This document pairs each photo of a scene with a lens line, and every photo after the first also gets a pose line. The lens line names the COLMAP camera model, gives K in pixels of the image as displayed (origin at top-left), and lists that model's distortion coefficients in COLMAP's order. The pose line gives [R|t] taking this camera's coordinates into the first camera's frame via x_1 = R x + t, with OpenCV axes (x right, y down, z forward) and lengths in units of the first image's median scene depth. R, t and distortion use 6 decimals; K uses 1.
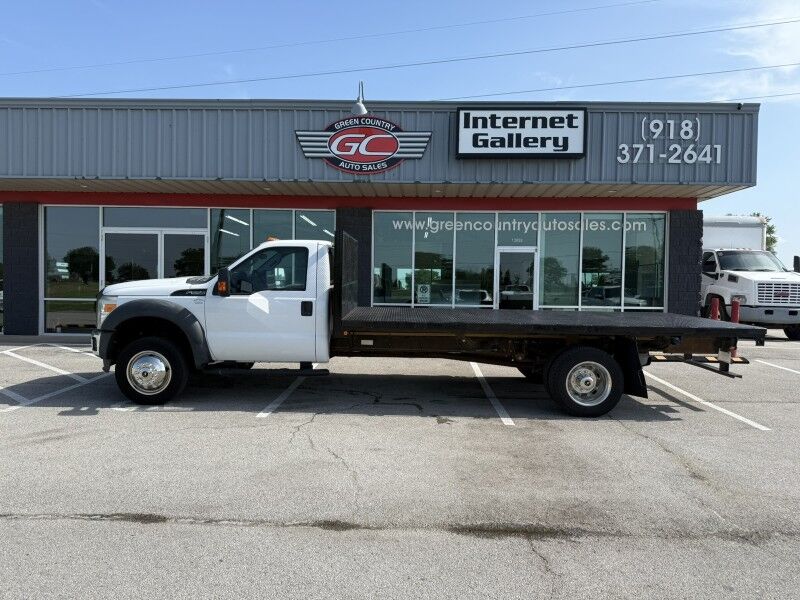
lens RADIAL K [[566.8, 0, 403.0], [0, 566.8, 318.0], [0, 0, 1]] dist [0.024239, -0.055498]
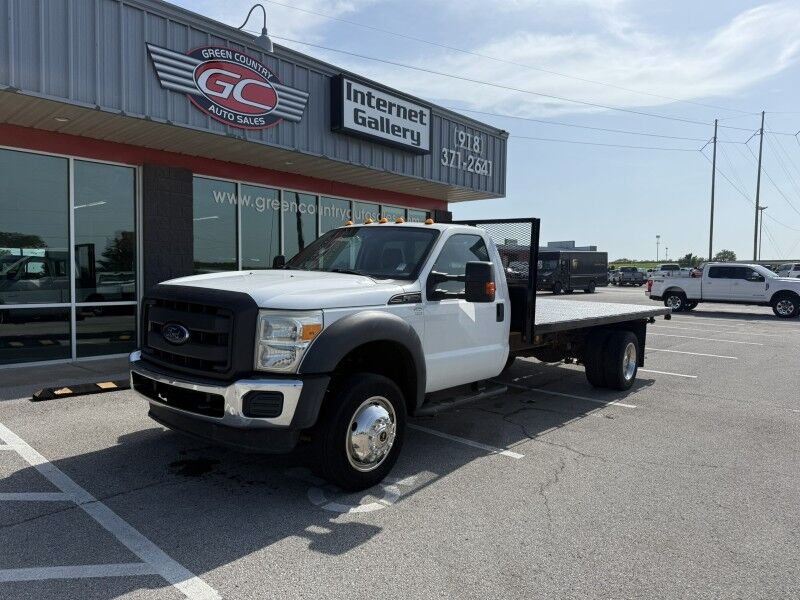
lens RADIAL K [[566.8, 0, 404.5], [0, 566.8, 308.2], [0, 0, 1]] dist [0.024239, -0.055498]
pose [[0.636228, -0.047436, 0.770042, -0.525259], [0.036892, 0.998837, 0.031050, -0.032421], [-0.770619, 0.008653, 0.637238, 0.361840]]
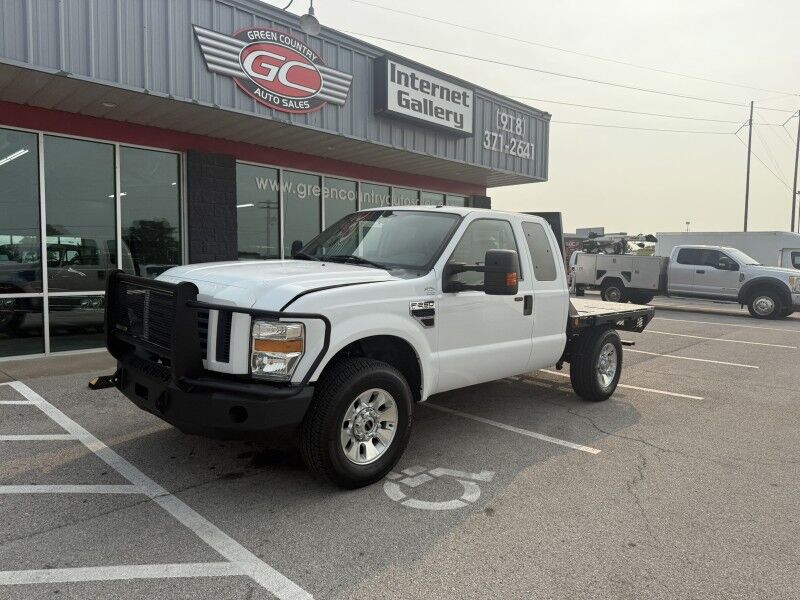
lens RADIAL K [[566.8, 0, 401.2], [0, 566.8, 308.2], [0, 0, 1]] dist [0.024239, -0.055498]
pose [[0.671898, -0.063548, 0.737912, -0.531997], [0.039833, 0.997971, 0.049675, -0.031790], [-0.739571, -0.003984, 0.673066, 0.399067]]
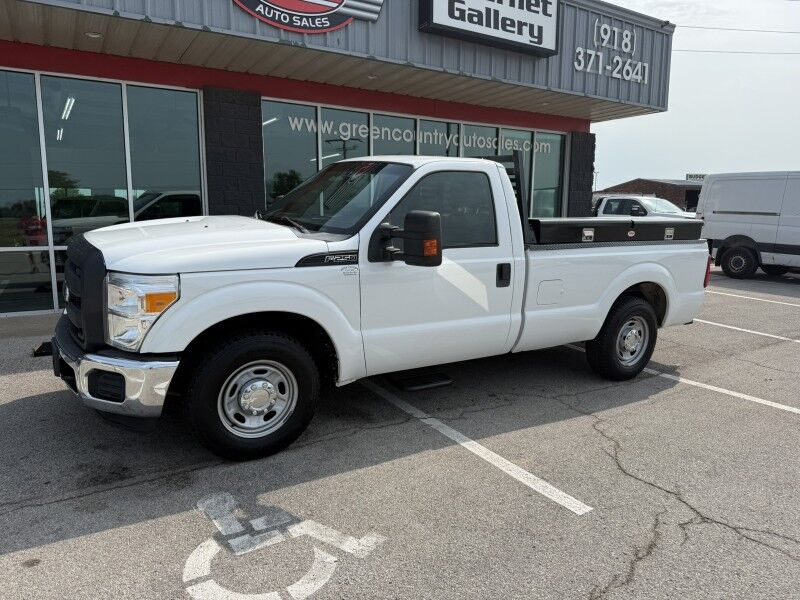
lens RADIAL K [[566.8, 0, 397.8], [0, 566.8, 310.5], [0, 0, 1]] dist [0.024239, -0.055498]
pose [[0.831883, -0.096695, 0.546462, -0.346690], [0.033188, 0.991609, 0.124941, -0.028725], [-0.553958, -0.085801, 0.828112, 0.410099]]
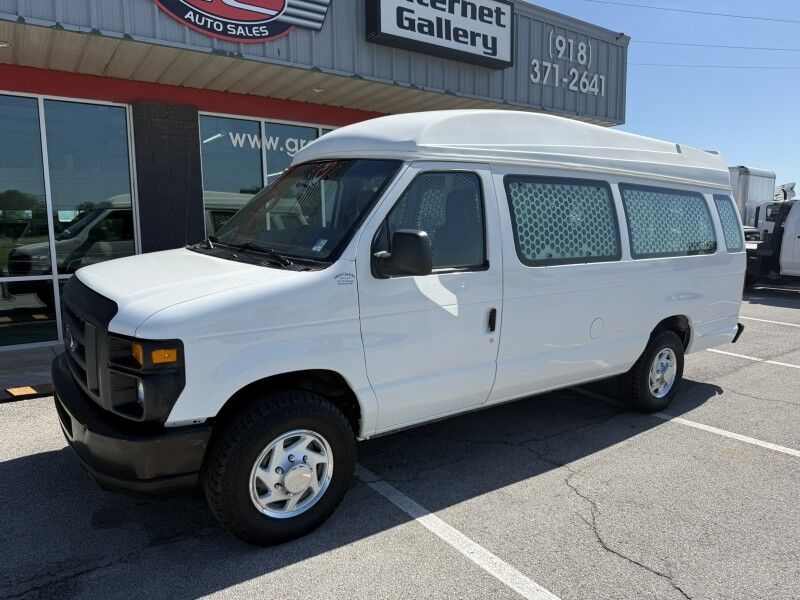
lens RADIAL K [[566.8, 0, 396.8], [0, 566.8, 307.3], [0, 0, 1]] dist [0.024239, -0.055498]
pose [[0.795426, -0.101968, 0.597412, -0.305619], [0.051737, 0.993571, 0.100700, -0.040261], [-0.603839, -0.049191, 0.795587, 0.445285]]
